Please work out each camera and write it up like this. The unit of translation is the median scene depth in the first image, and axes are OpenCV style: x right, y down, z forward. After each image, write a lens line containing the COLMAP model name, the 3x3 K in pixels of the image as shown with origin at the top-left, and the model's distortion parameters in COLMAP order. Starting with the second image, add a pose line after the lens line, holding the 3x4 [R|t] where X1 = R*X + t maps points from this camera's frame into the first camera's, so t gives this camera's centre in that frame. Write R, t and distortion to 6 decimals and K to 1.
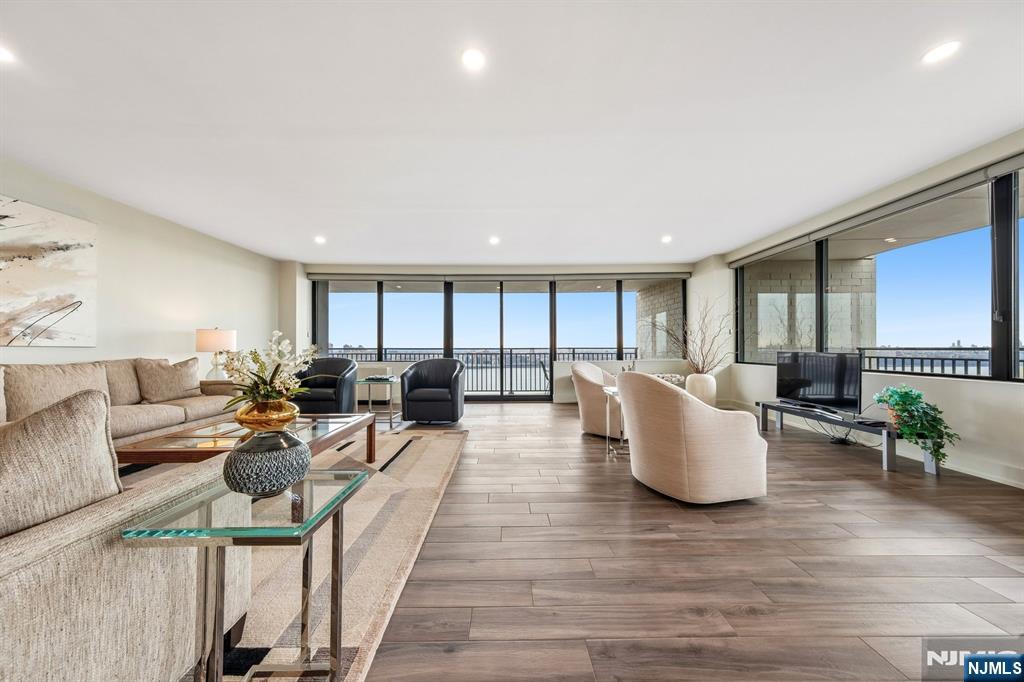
lens RADIAL K [[352.4, 0, 512.0], [0, 352.4, 341.0], [0, 0, 1]] dist [-0.001371, 0.000013]
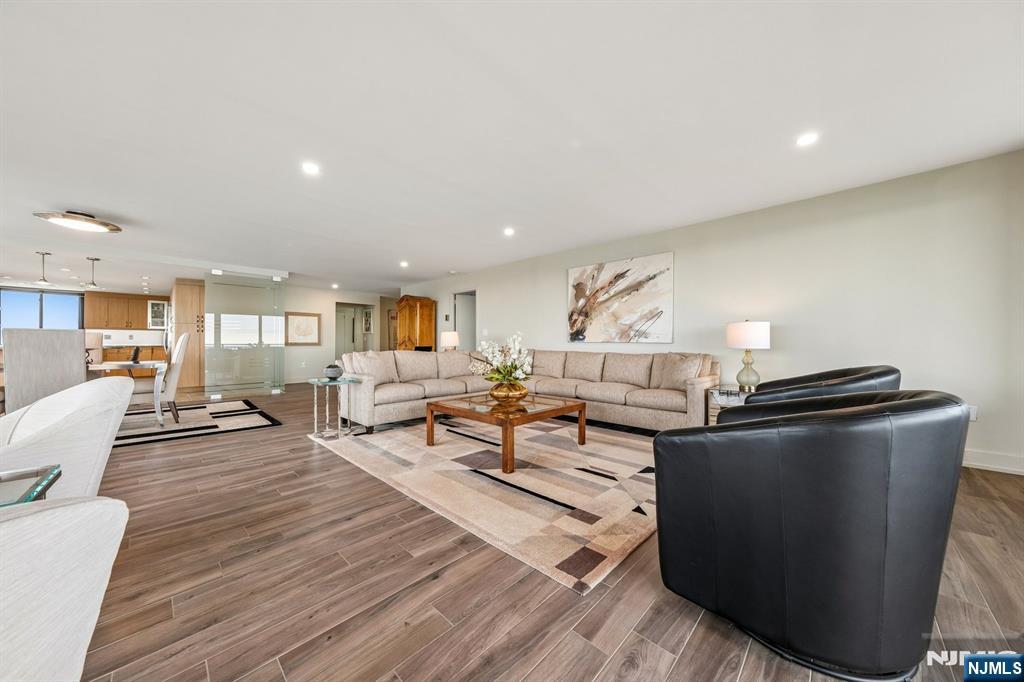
lens RADIAL K [[353.3, 0, 512.0], [0, 353.3, 341.0], [0, 0, 1]] dist [-0.015639, -0.000094]
pose [[-0.702719, -0.002346, -0.711464, 0.236747], [0.024334, 0.999330, -0.027330, 0.036974], [0.711052, -0.036518, -0.702191, 1.693958]]
